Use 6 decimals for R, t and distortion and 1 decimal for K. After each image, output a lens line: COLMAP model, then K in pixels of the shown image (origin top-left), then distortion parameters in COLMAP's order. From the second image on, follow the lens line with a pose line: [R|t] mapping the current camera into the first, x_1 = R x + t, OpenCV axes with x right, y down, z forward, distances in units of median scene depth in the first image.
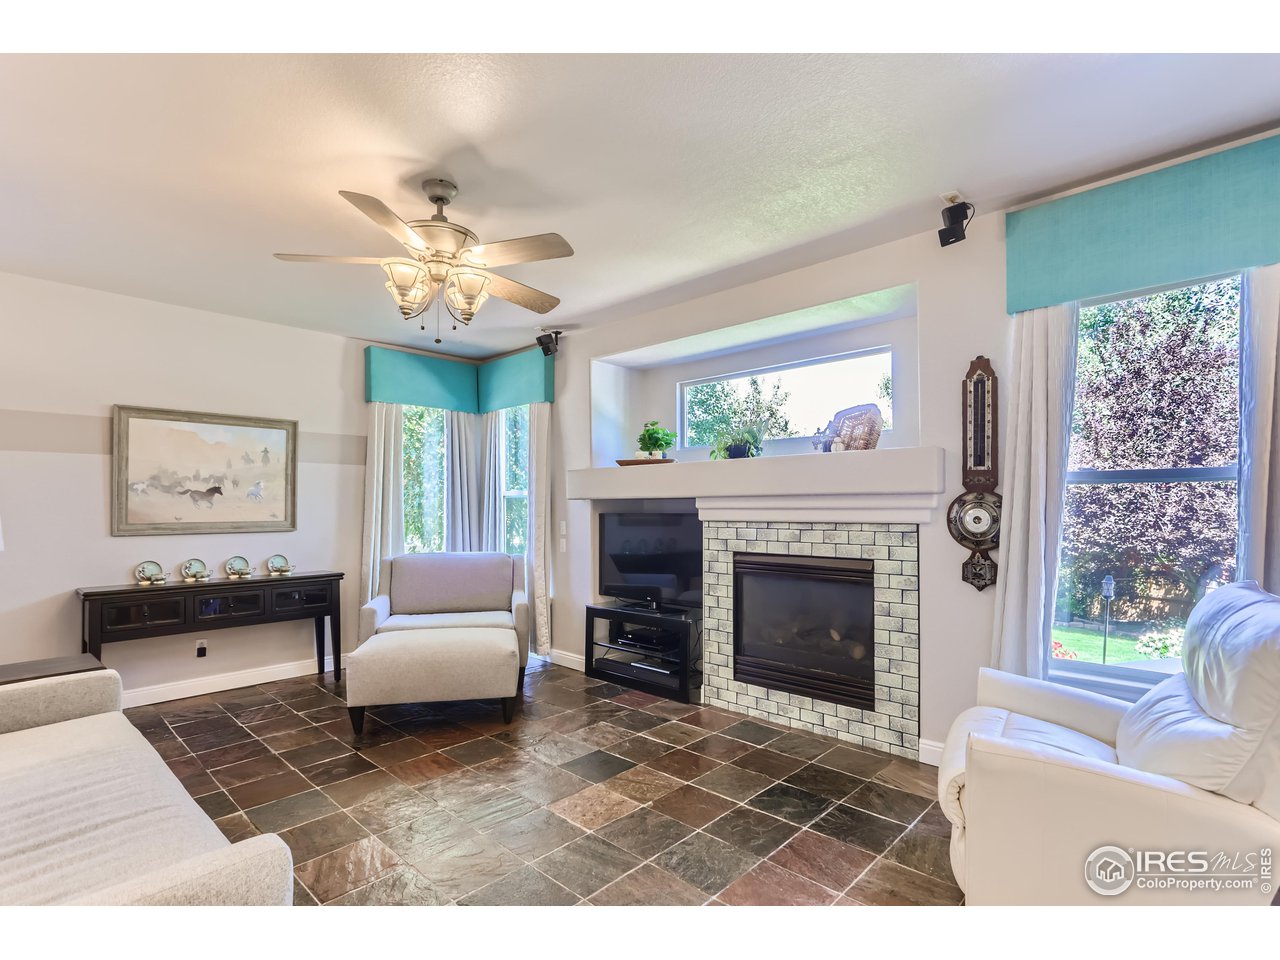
lens RADIAL K [[634.7, 0, 641.8], [0, 634.7, 506.8], [0, 0, 1]] dist [-0.016490, 0.003992]
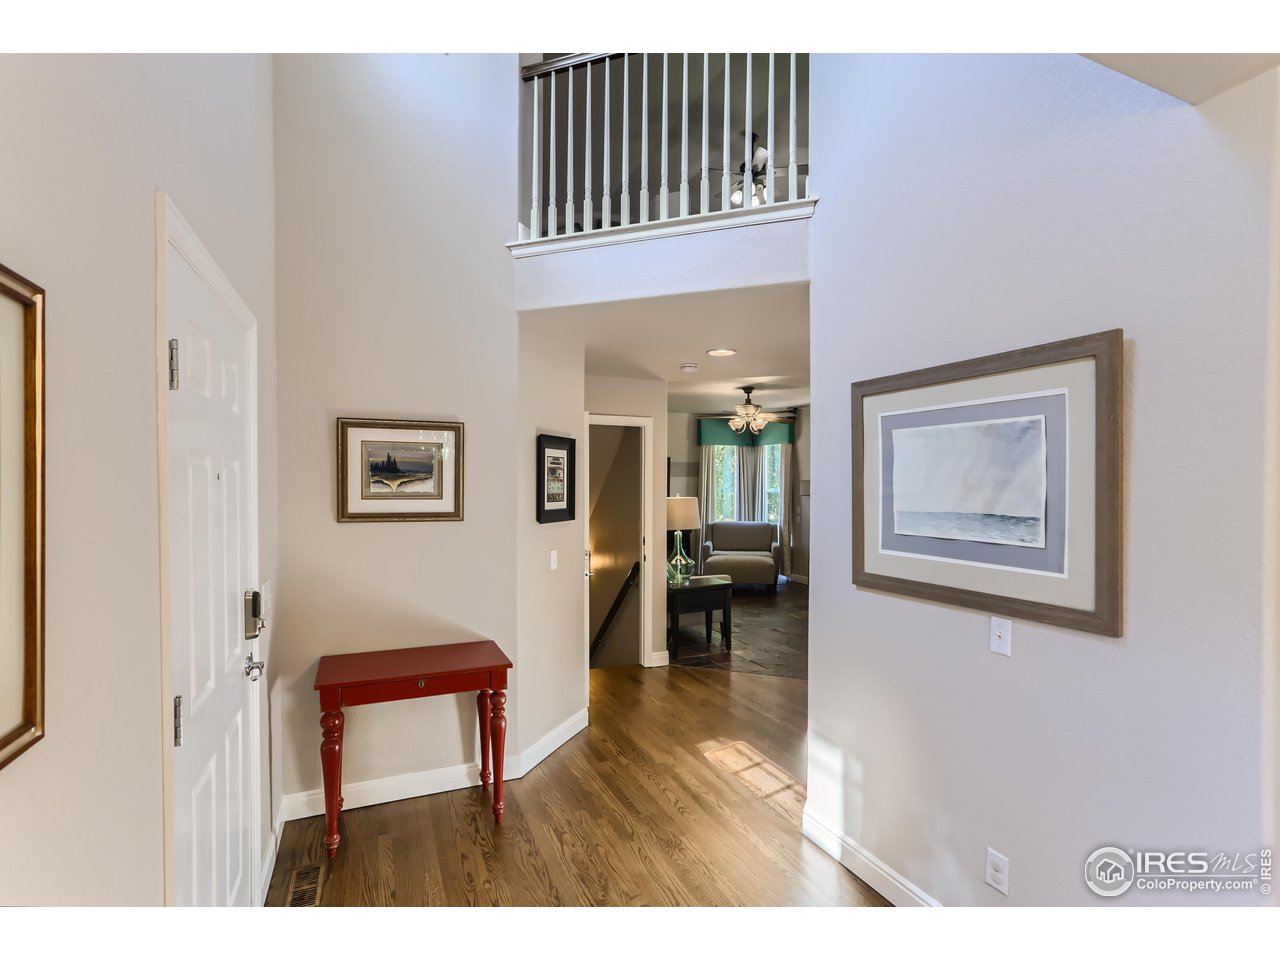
lens RADIAL K [[634.7, 0, 639.1], [0, 634.7, 492.0], [0, 0, 1]] dist [-0.016490, 0.003992]
pose [[0.921797, 0.010148, -0.387540, 0.231541], [-0.006027, 0.999912, 0.011848, -0.055259], [0.387626, -0.008585, 0.921777, -1.263307]]
